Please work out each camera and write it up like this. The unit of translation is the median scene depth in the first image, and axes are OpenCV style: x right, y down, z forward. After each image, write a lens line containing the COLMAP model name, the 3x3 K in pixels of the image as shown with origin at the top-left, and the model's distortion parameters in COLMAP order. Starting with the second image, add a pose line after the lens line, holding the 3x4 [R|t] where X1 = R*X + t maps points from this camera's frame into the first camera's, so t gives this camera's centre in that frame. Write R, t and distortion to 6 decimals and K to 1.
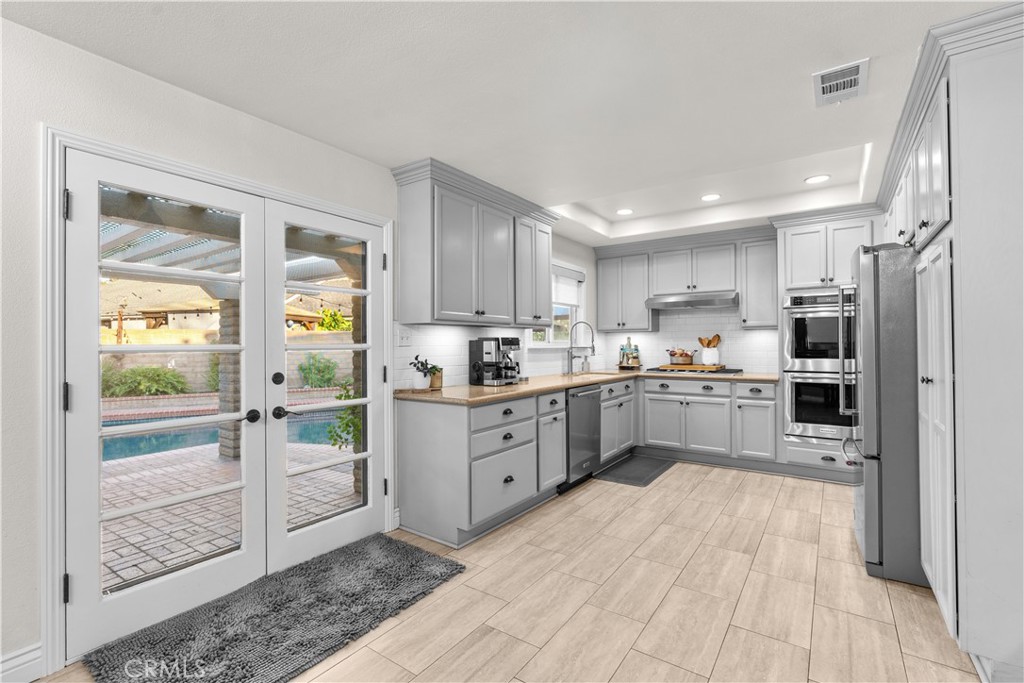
lens RADIAL K [[465.6, 0, 507.9], [0, 465.6, 344.8], [0, 0, 1]] dist [-0.002157, 0.000026]
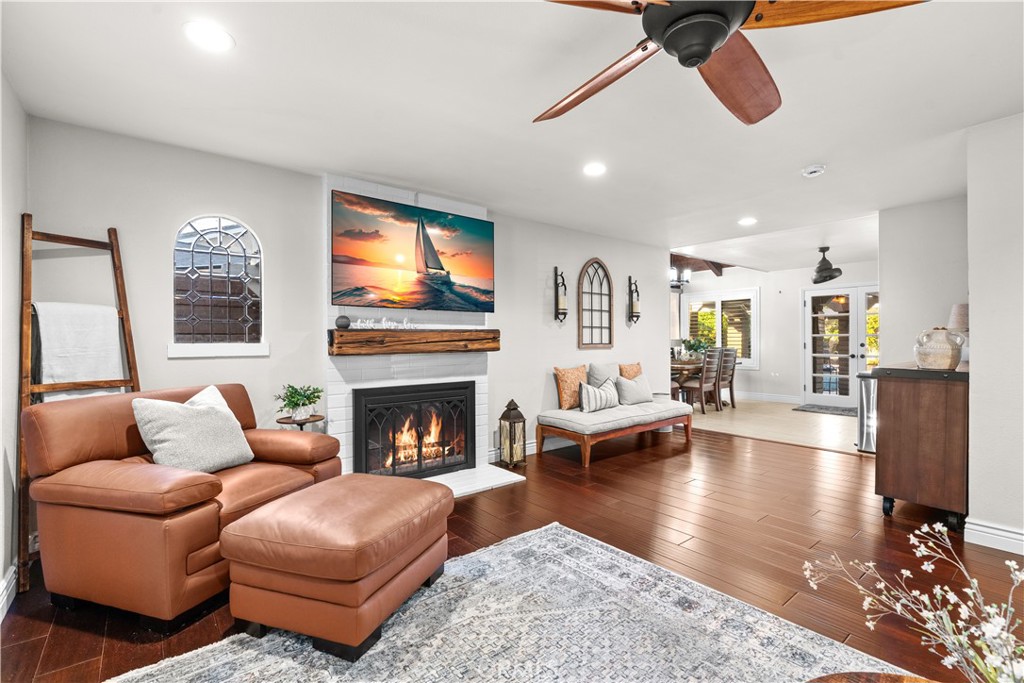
lens RADIAL K [[465.6, 0, 511.0], [0, 465.6, 339.0], [0, 0, 1]] dist [-0.002157, 0.000026]
pose [[-0.274093, 0.005526, -0.961687, 3.156709], [0.005706, 0.999975, 0.004120, 0.007558], [0.961686, -0.004359, -0.274118, -0.388913]]
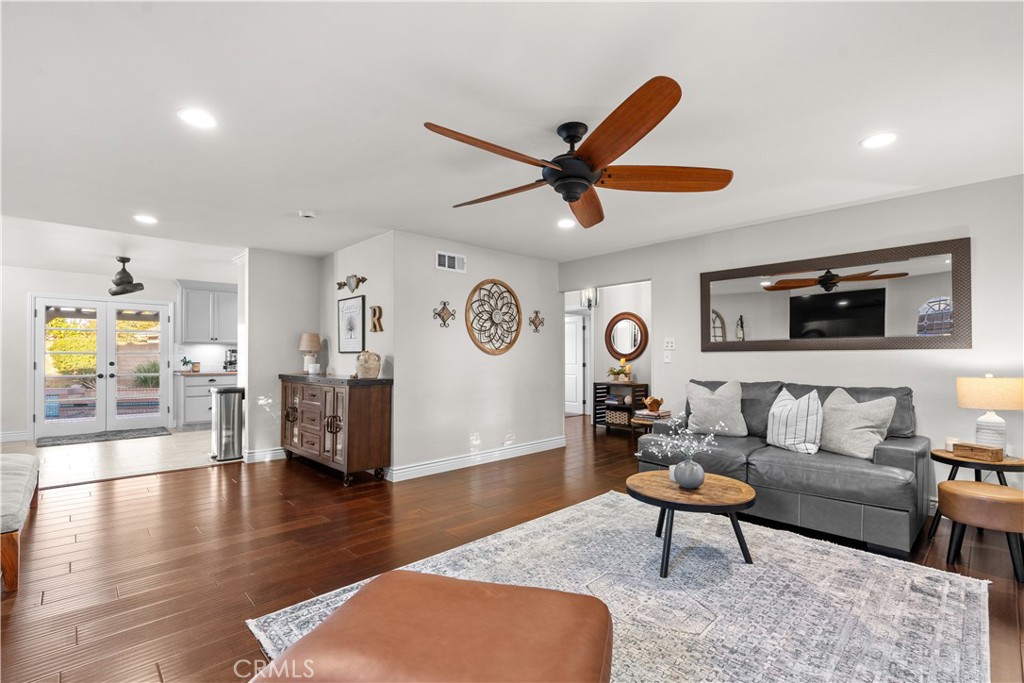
lens RADIAL K [[465.6, 0, 509.4], [0, 465.6, 354.0], [0, 0, 1]] dist [-0.002157, 0.000026]
pose [[0.981138, 0.006771, -0.193188, 2.561202], [-0.007703, 0.999962, -0.004076, 0.004172], [0.193153, 0.005488, 0.981153, -1.398579]]
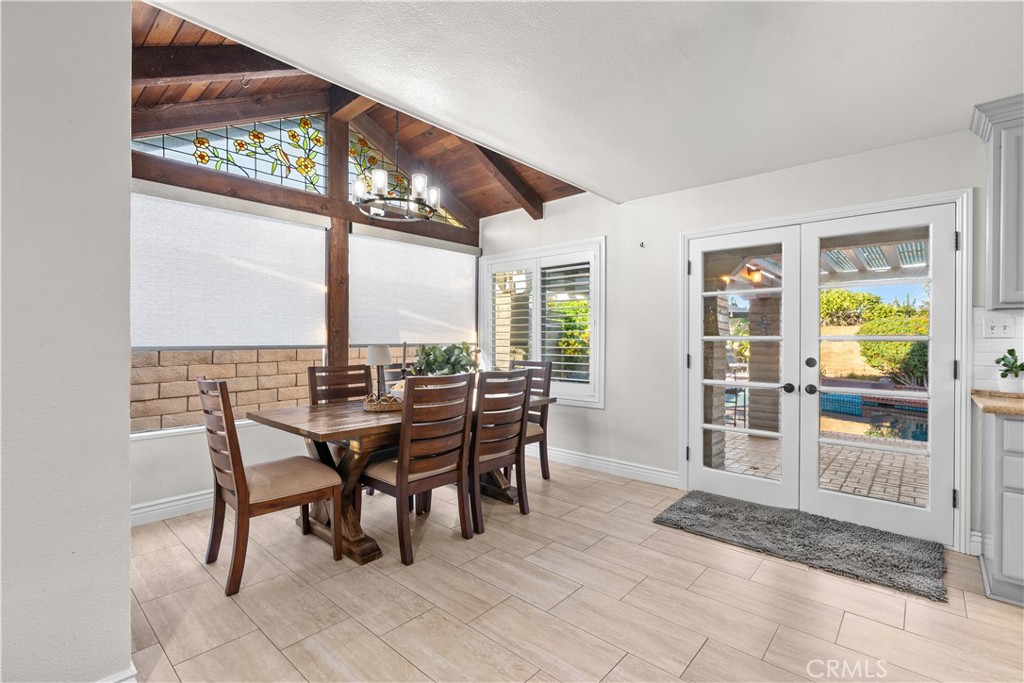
lens RADIAL K [[465.6, 0, 508.7], [0, 465.6, 339.4], [0, 0, 1]] dist [-0.002157, 0.000026]
pose [[-0.122299, 0.003464, -0.992487, 0.898851], [-0.006270, 0.999971, 0.004263, 0.009116], [0.992474, 0.006744, -0.122273, 0.342852]]
